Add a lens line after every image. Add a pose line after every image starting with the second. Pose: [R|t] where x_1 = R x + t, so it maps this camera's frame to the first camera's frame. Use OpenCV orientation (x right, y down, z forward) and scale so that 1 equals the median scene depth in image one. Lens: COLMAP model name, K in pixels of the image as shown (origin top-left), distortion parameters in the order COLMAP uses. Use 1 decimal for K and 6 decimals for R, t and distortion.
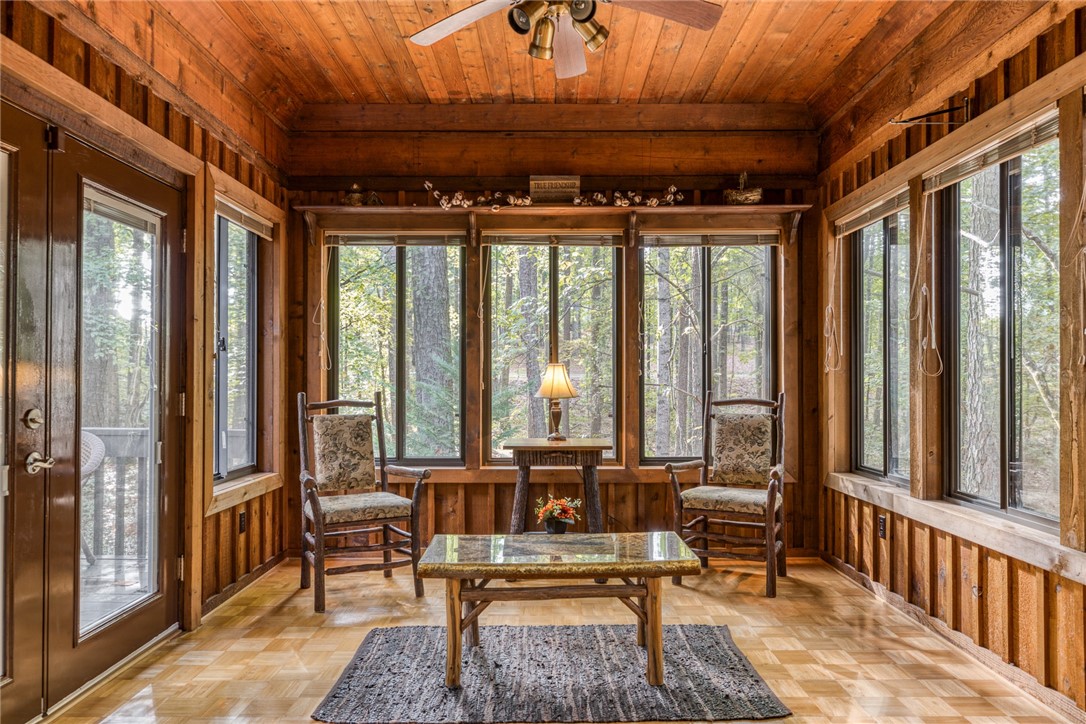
lens RADIAL K [[735.8, 0, 540.0], [0, 735.8, 365.0], [0, 0, 1]] dist [0.005405, 0.000930]
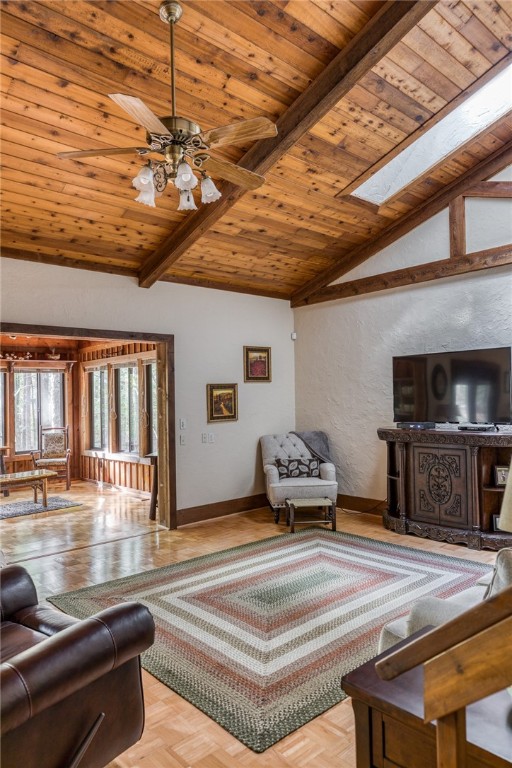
lens RADIAL K [[520.4, 0, 254.4], [0, 520.4, 383.8], [0, 0, 1]] dist [0.005405, 0.000930]
pose [[0.738731, -0.002240, 0.673996, -0.516759], [0.014556, 0.999814, -0.012631, -0.088134], [-0.673843, 0.019142, 0.738627, -1.029539]]
